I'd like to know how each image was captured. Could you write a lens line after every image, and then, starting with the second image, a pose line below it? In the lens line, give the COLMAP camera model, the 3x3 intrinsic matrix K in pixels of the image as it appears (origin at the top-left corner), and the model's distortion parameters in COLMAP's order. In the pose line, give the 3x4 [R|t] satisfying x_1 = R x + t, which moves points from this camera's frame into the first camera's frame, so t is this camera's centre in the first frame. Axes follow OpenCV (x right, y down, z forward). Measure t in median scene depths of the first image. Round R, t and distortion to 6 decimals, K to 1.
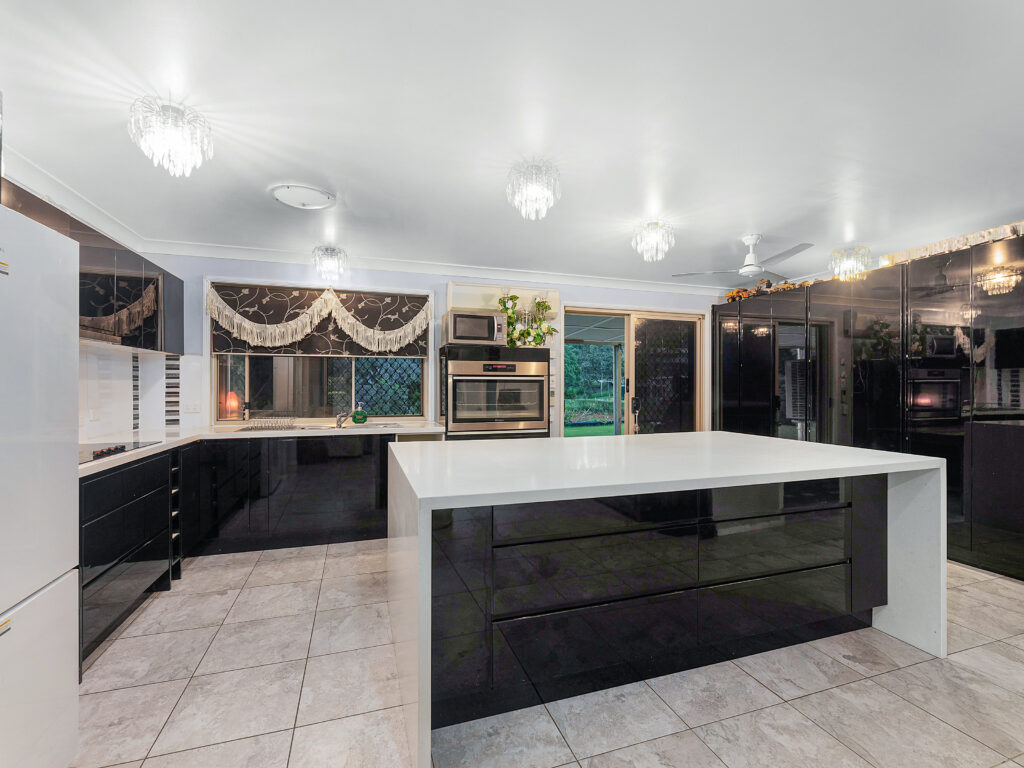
lens RADIAL K [[470.4, 0, 514.0], [0, 470.4, 385.4], [0, 0, 1]] dist [0.002428, 0.001096]
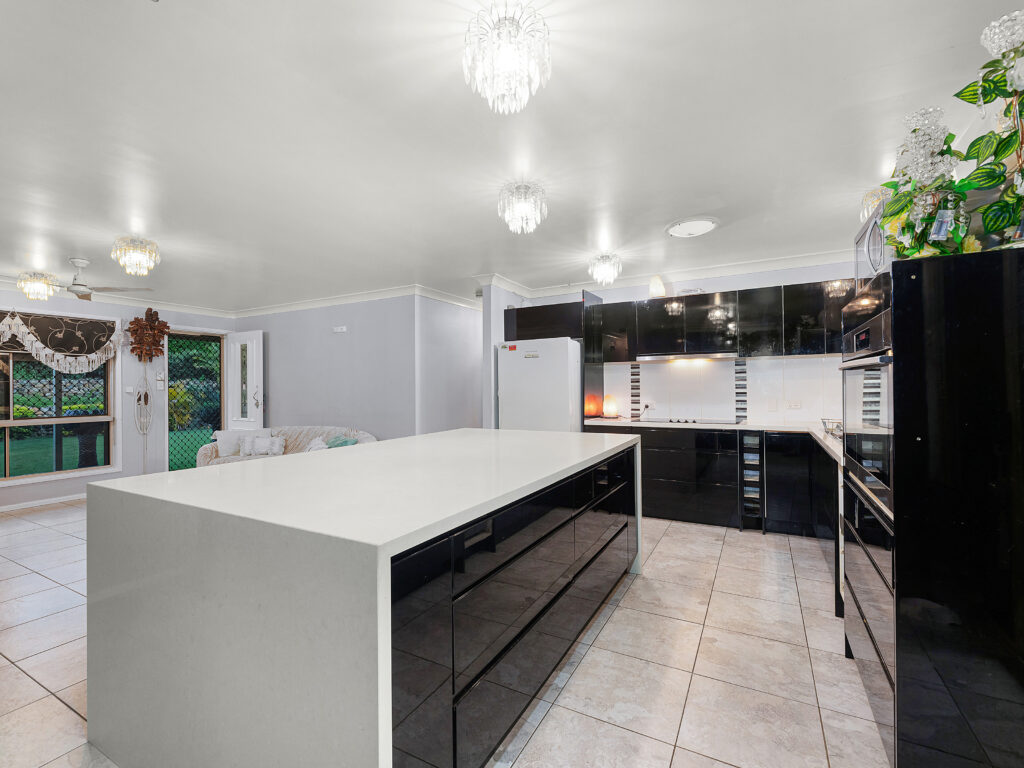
lens RADIAL K [[470.4, 0, 515.6], [0, 470.4, 385.9], [0, 0, 1]] dist [0.002428, 0.001096]
pose [[-0.732348, -0.001349, -0.680929, 0.868034], [0.004292, 0.999969, -0.006598, 0.005854], [0.680917, -0.007755, -0.732320, 1.910620]]
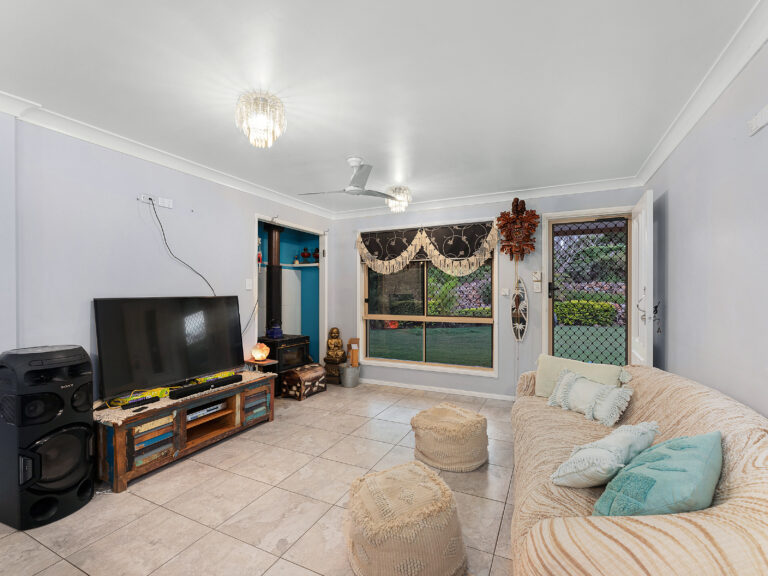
lens RADIAL K [[352.8, 0, 383.5], [0, 352.8, 290.9], [0, 0, 1]] dist [0.002428, 0.001096]
pose [[-0.708904, 0.002381, 0.705301, -0.121900], [0.002936, 0.999996, -0.000425, -0.003416], [-0.705299, 0.001770, -0.708908, 0.362191]]
